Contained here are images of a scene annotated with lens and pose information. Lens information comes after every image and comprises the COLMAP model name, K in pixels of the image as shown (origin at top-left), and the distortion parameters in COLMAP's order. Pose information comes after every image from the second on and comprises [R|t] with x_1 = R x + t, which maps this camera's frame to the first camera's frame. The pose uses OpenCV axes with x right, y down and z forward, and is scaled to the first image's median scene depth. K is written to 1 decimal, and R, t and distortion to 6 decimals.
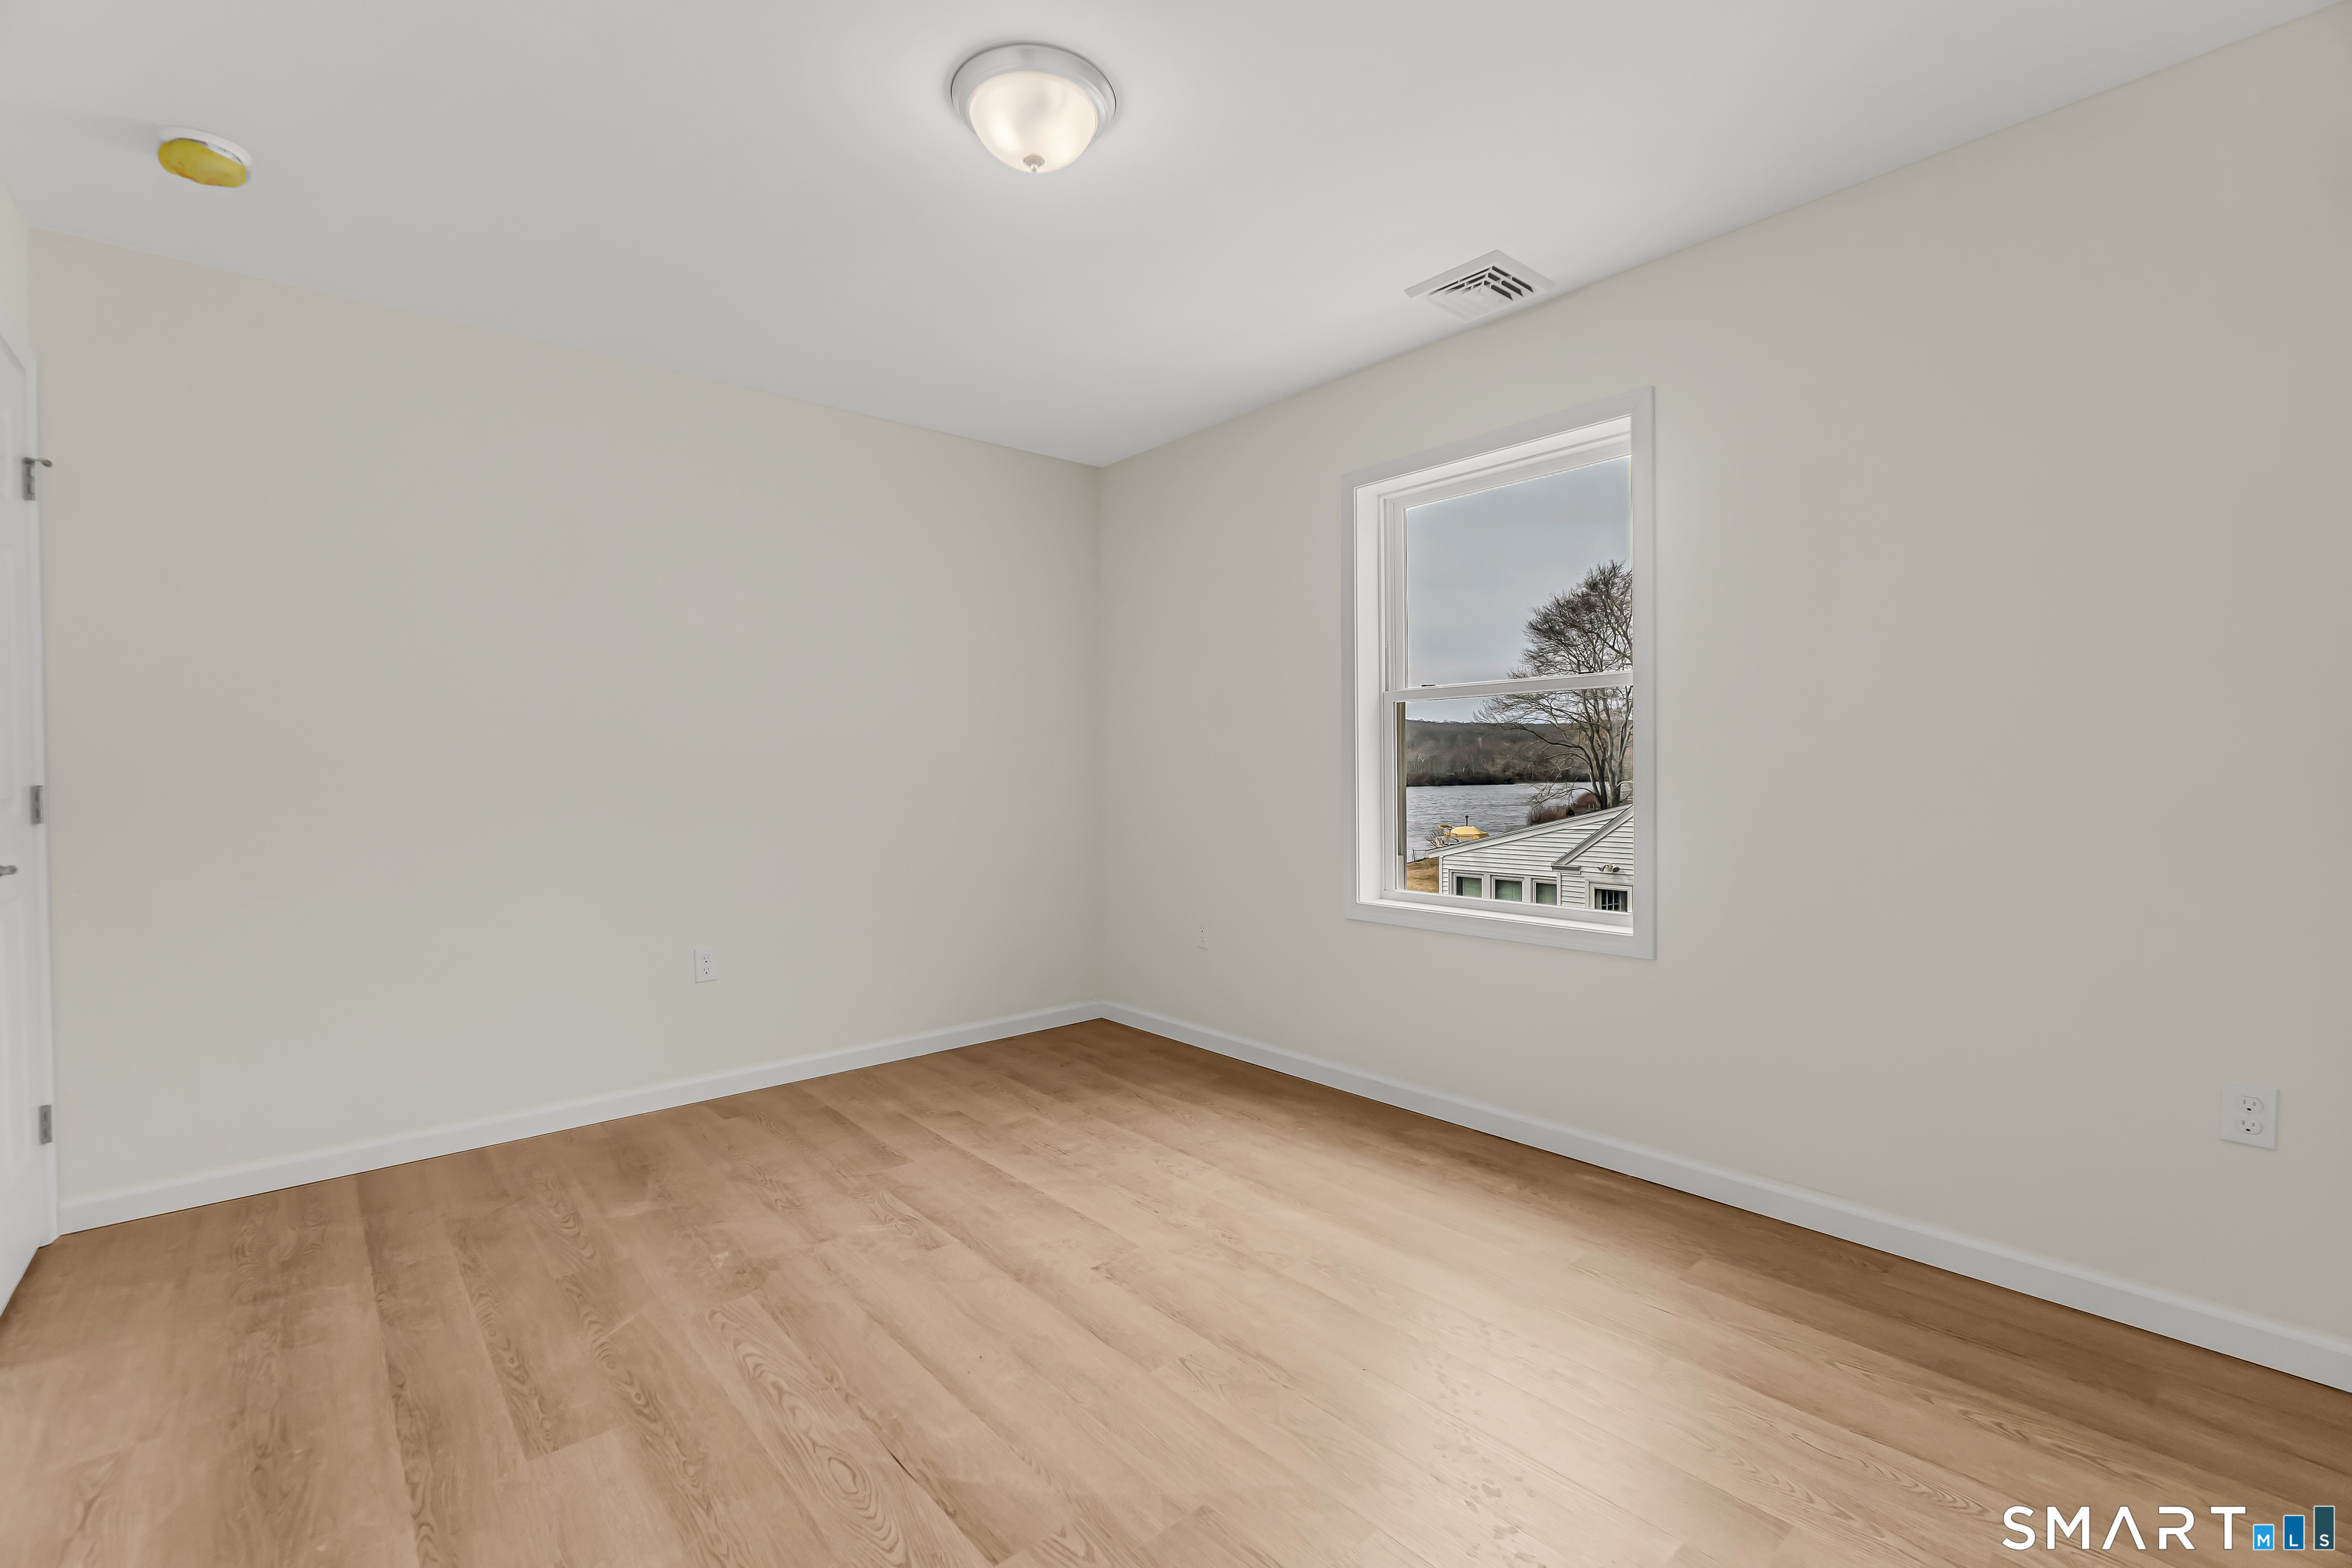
lens RADIAL K [[1018.9, 0, 1168.0], [0, 1018.9, 778.1], [0, 0, 1]] dist [-0.004407, 0.000317]
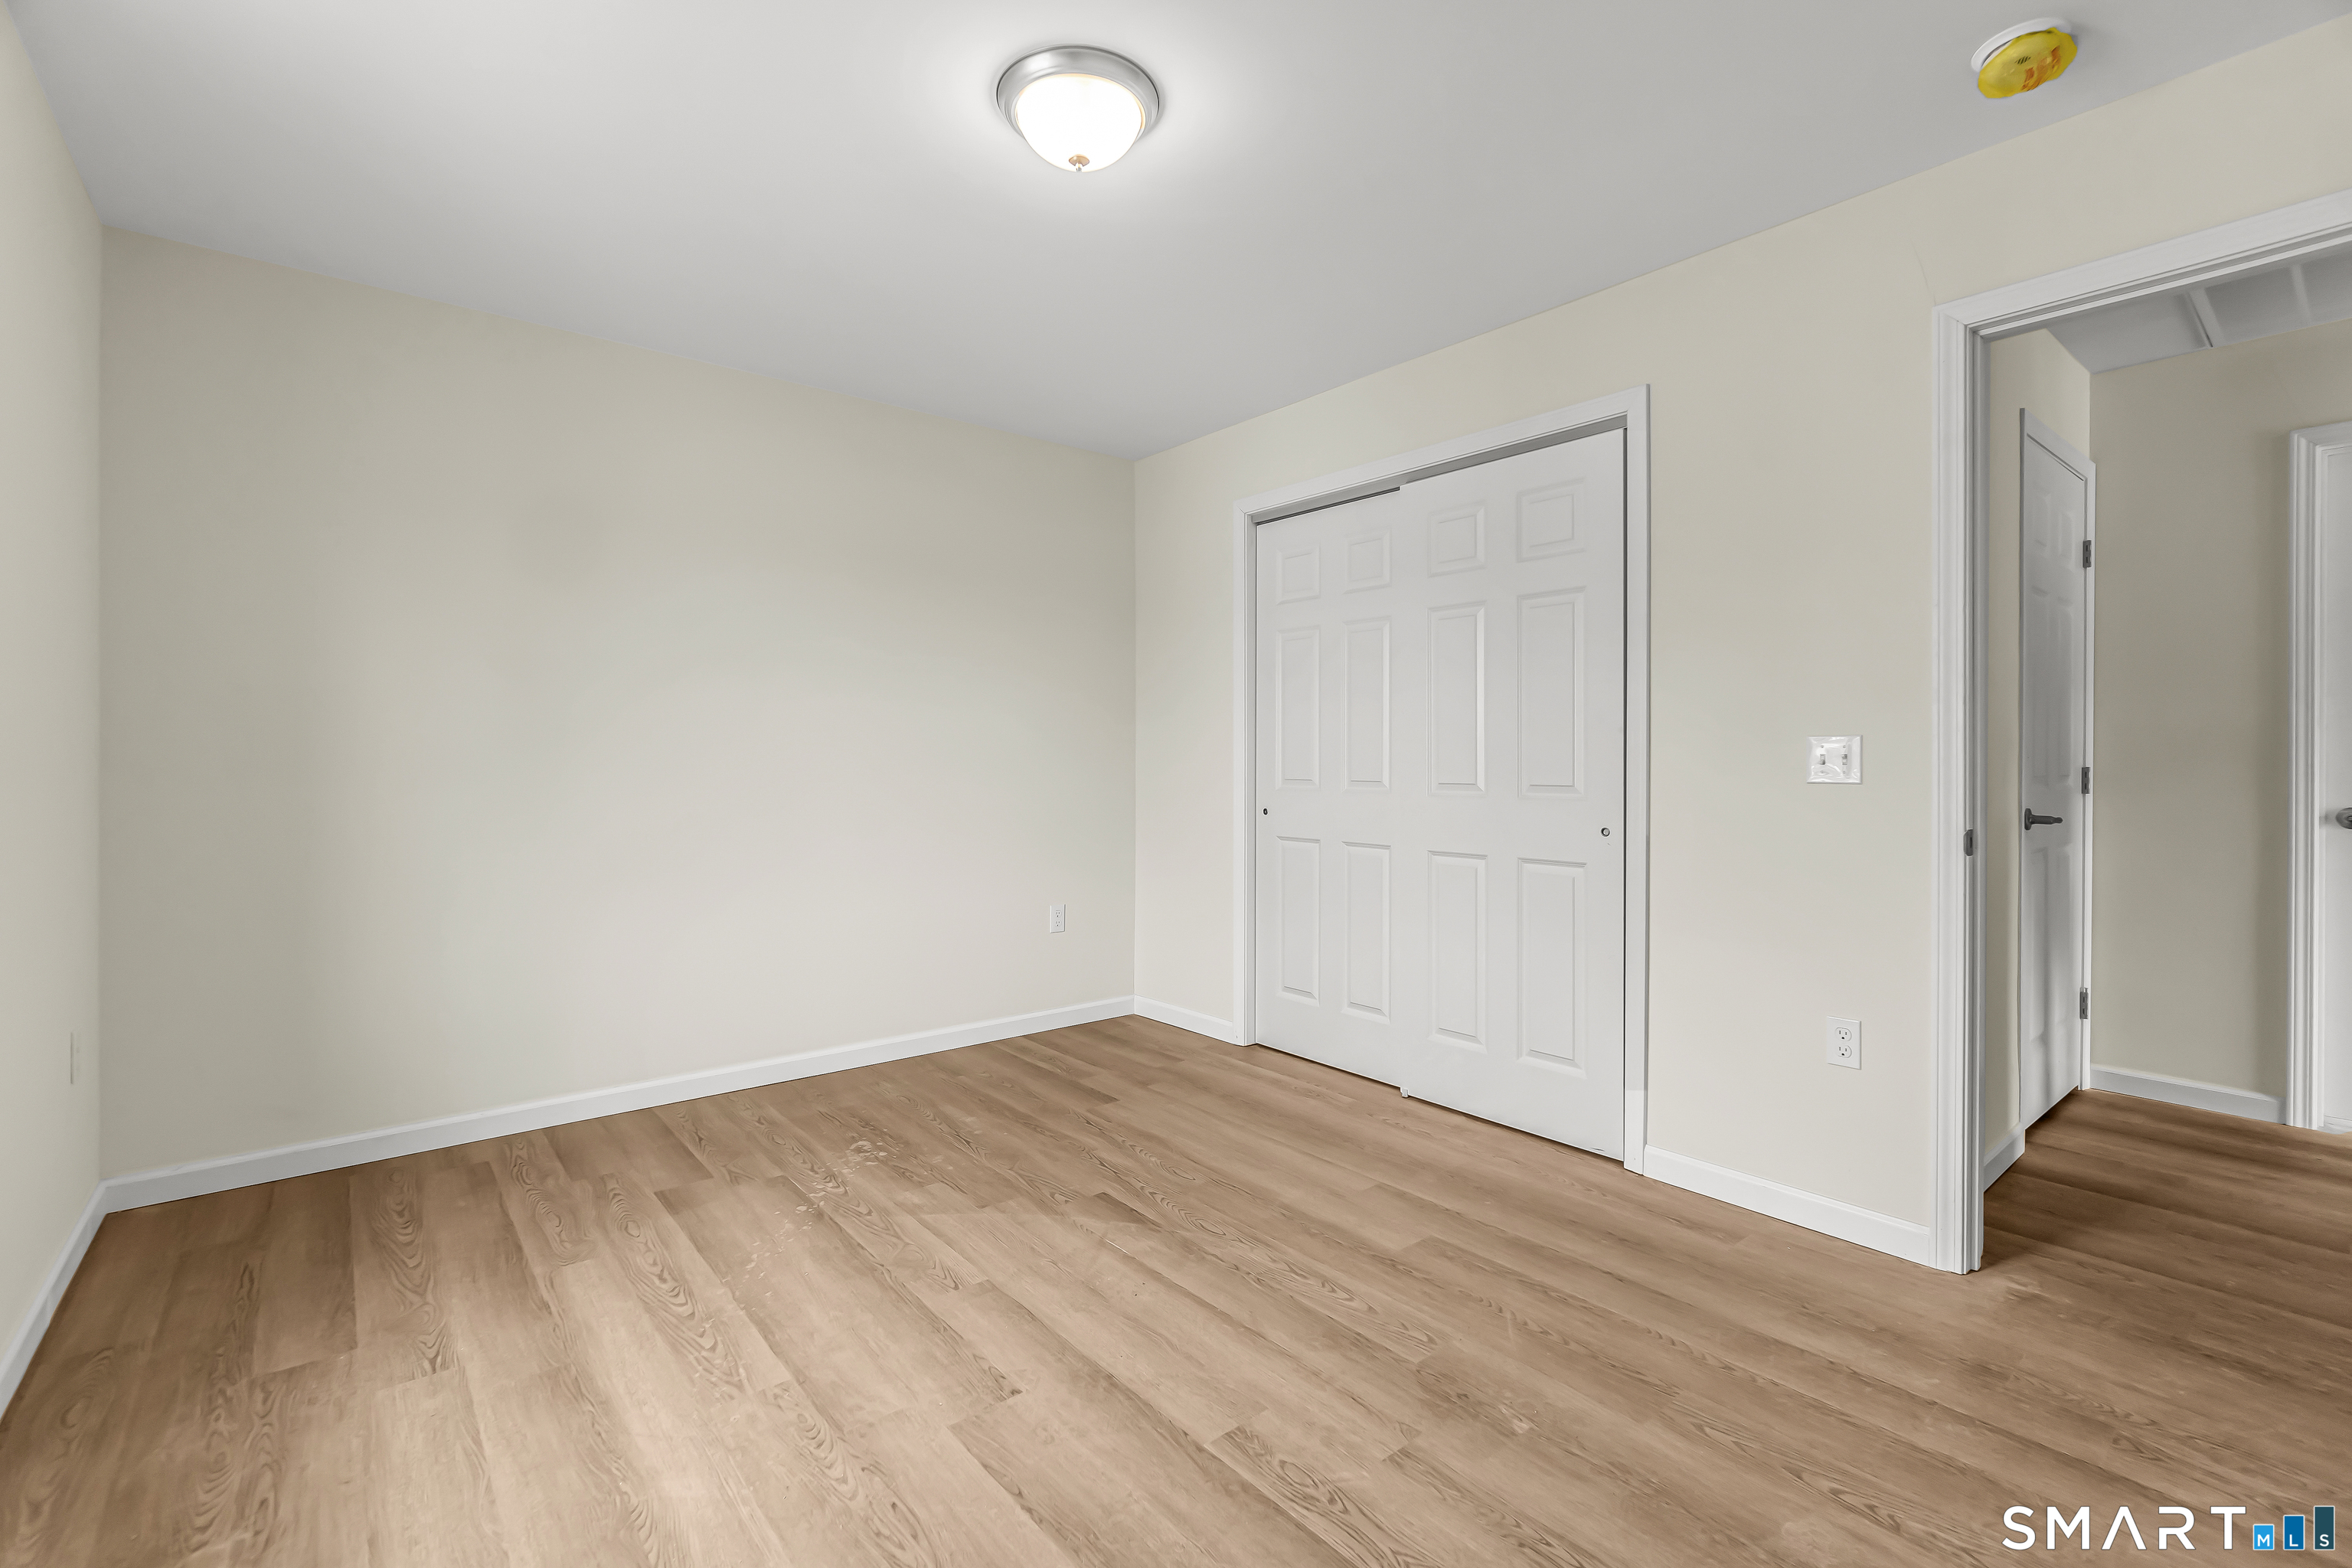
lens RADIAL K [[1018.9, 0, 1168.0], [0, 1018.9, 778.1], [0, 0, 1]] dist [-0.004407, 0.000317]
pose [[-0.999656, 0.003875, 0.025941, -0.234927], [0.004596, 0.999604, 0.027769, -0.019737], [-0.025824, 0.027878, -0.999278, 1.964088]]
